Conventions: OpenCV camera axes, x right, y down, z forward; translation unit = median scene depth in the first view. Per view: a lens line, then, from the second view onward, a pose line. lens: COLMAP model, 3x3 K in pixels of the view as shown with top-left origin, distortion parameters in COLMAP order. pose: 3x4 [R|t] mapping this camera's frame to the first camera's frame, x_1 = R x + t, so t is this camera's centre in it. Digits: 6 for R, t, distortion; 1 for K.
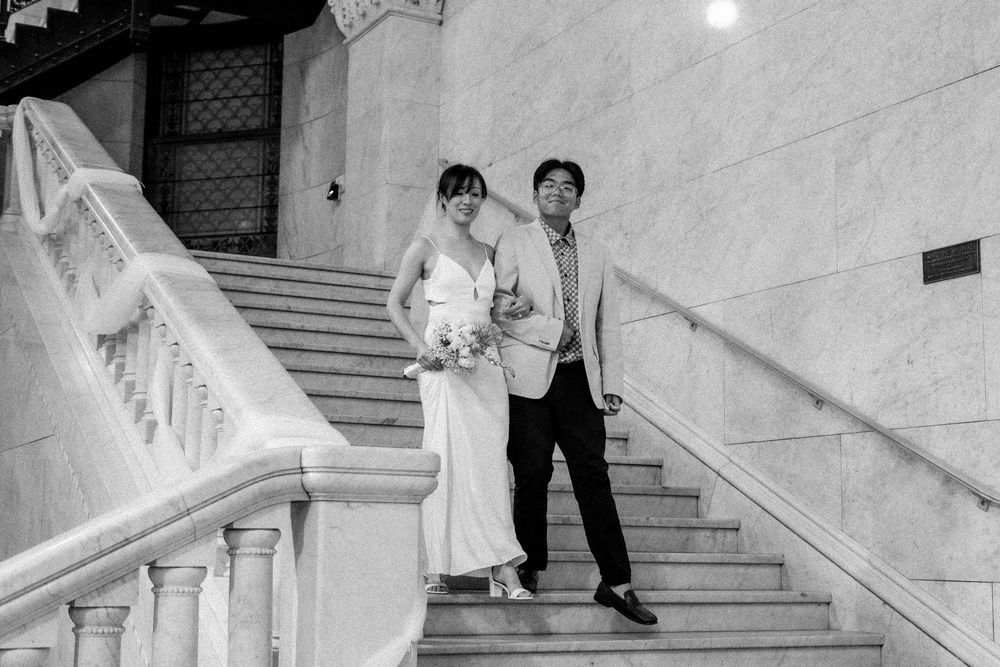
lens RADIAL K [[1443.2, 0, 500.0], [0, 1443.2, 333.5], [0, 0, 1]] dist [-0.019268, -0.003188]
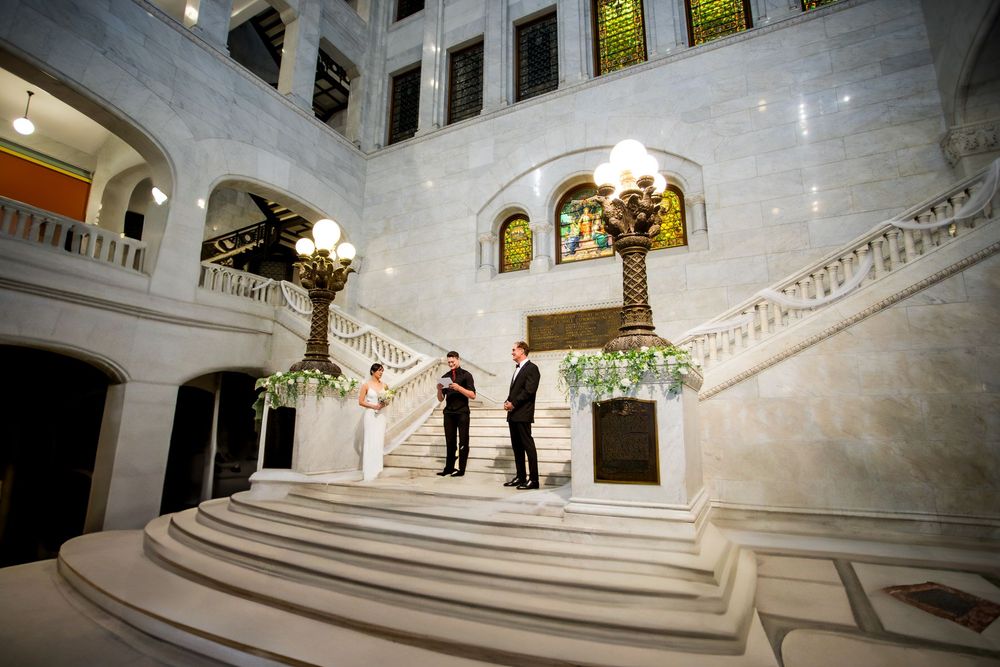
lens RADIAL K [[484.9, 0, 497.1], [0, 484.9, 333.4], [0, 0, 1]] dist [-0.077462, 0.034551]
pose [[0.826016, 0.101234, 0.554481, -0.698404], [-0.080508, 0.994843, -0.061699, 0.044199], [-0.557868, 0.006325, 0.829906, -0.702775]]
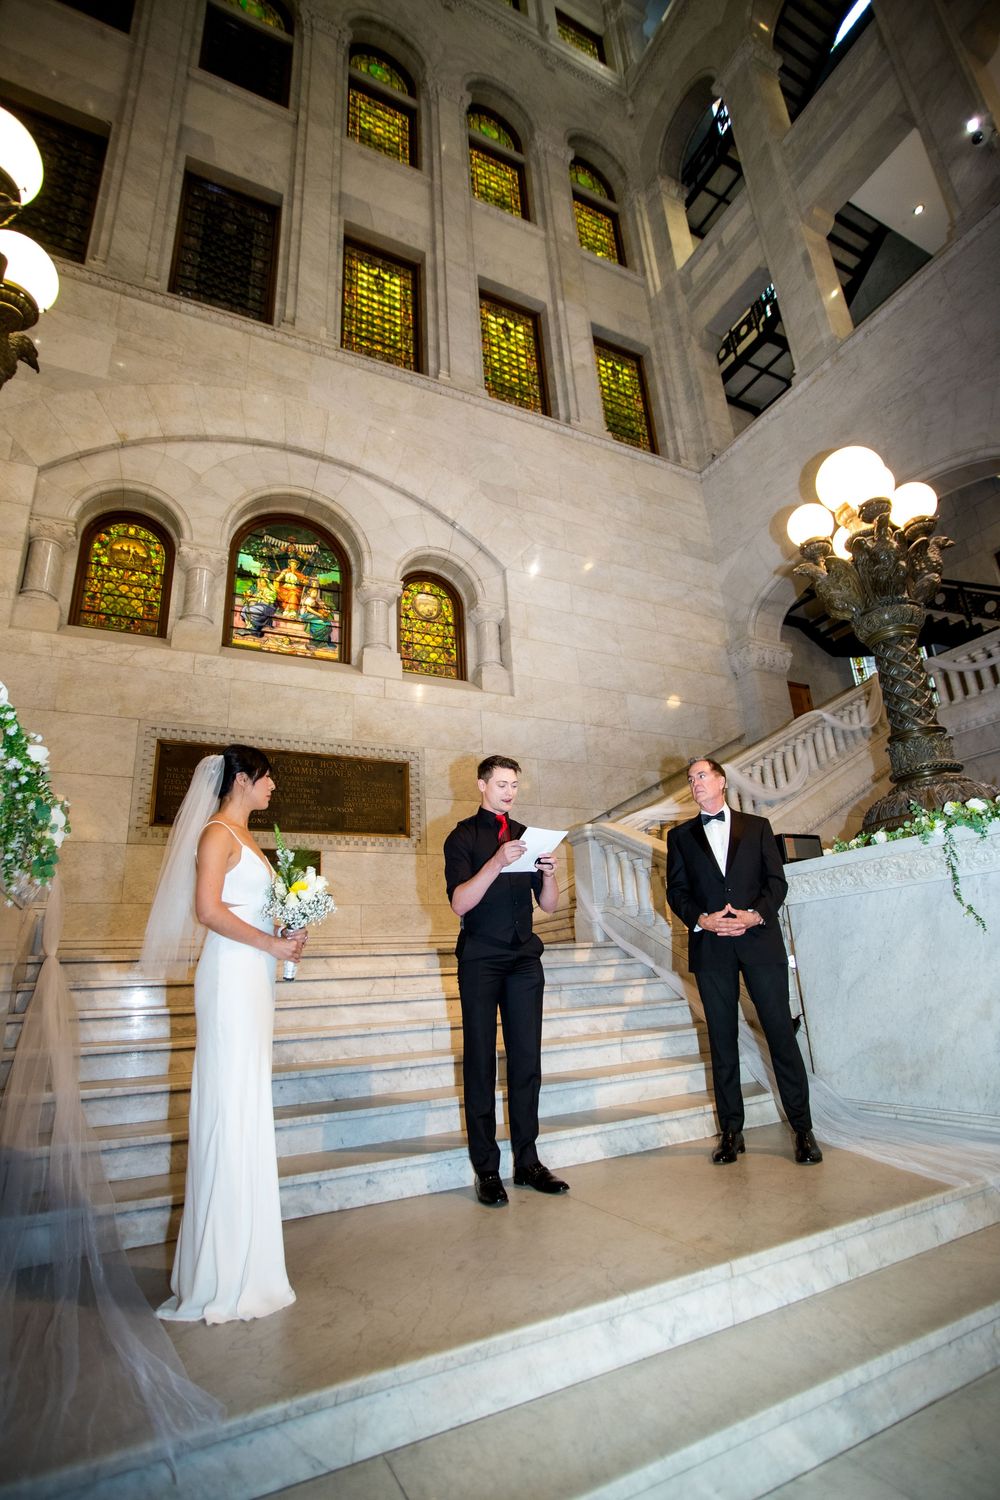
lens RADIAL K [[727.4, 0, 499.1], [0, 727.4, 745.5], [0, 0, 1]] dist [-0.077462, 0.034551]
pose [[0.015743, 0.302573, 0.952996, -0.675056], [-0.087319, 0.949889, -0.300144, 0.153866], [-0.996056, -0.078489, 0.041375, 0.096580]]
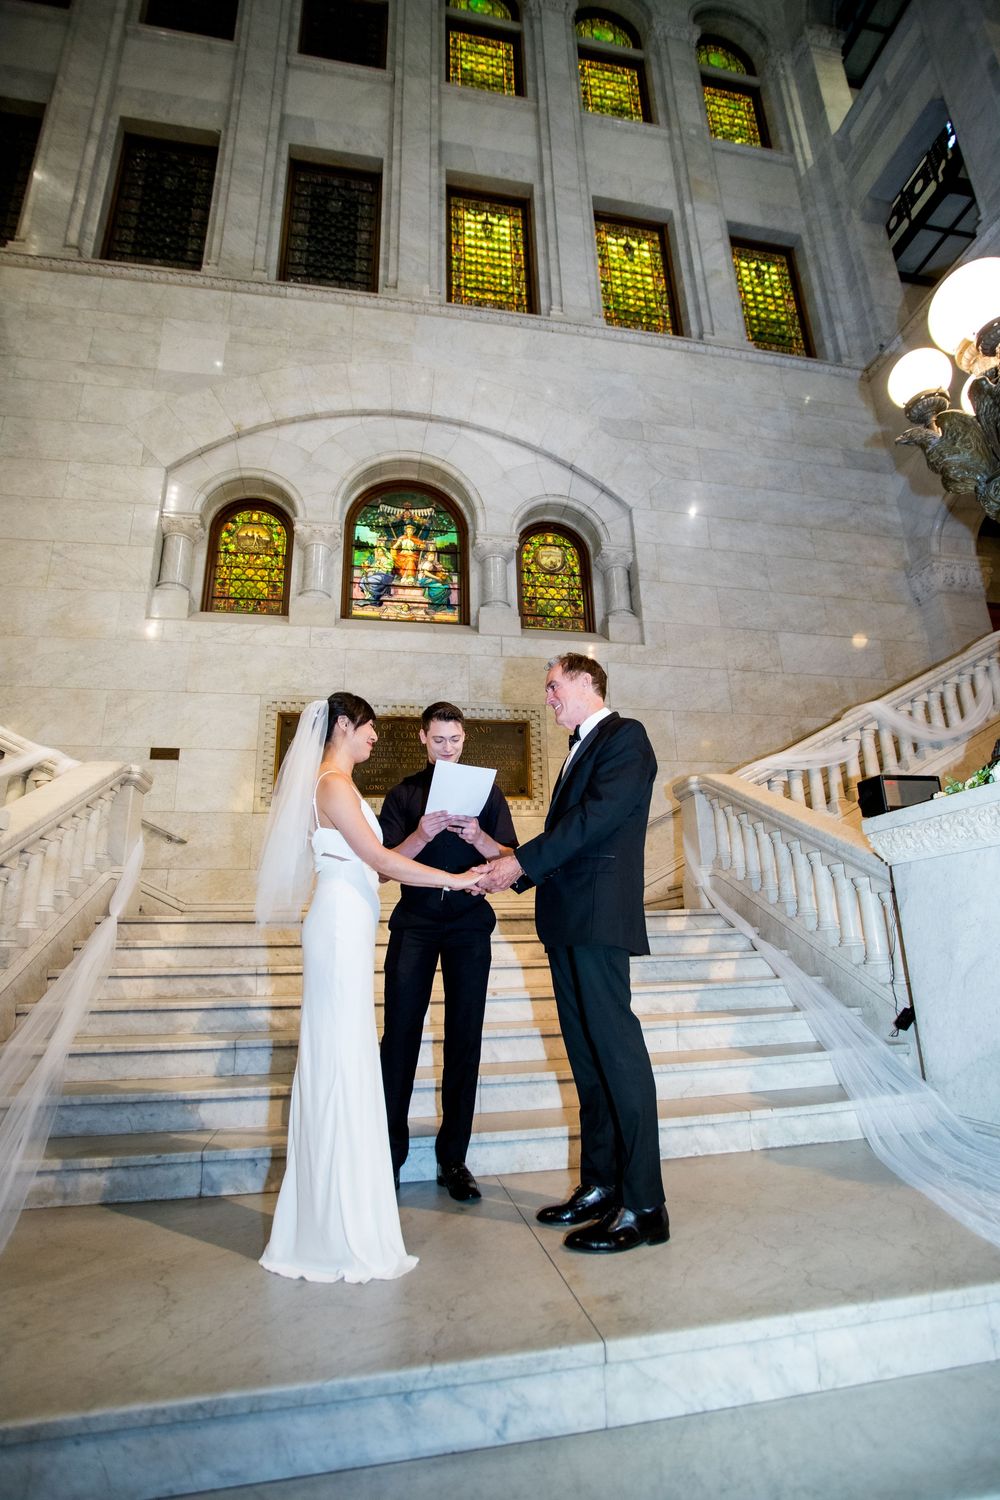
lens RADIAL K [[727.4, 0, 499.1], [0, 727.4, 745.5], [0, 0, 1]] dist [-0.077462, 0.034551]
pose [[0.293161, 0.252518, 0.922113, -0.589303], [-0.107978, 0.967063, -0.230498, 0.139760], [-0.949946, -0.031995, 0.310771, -0.024461]]
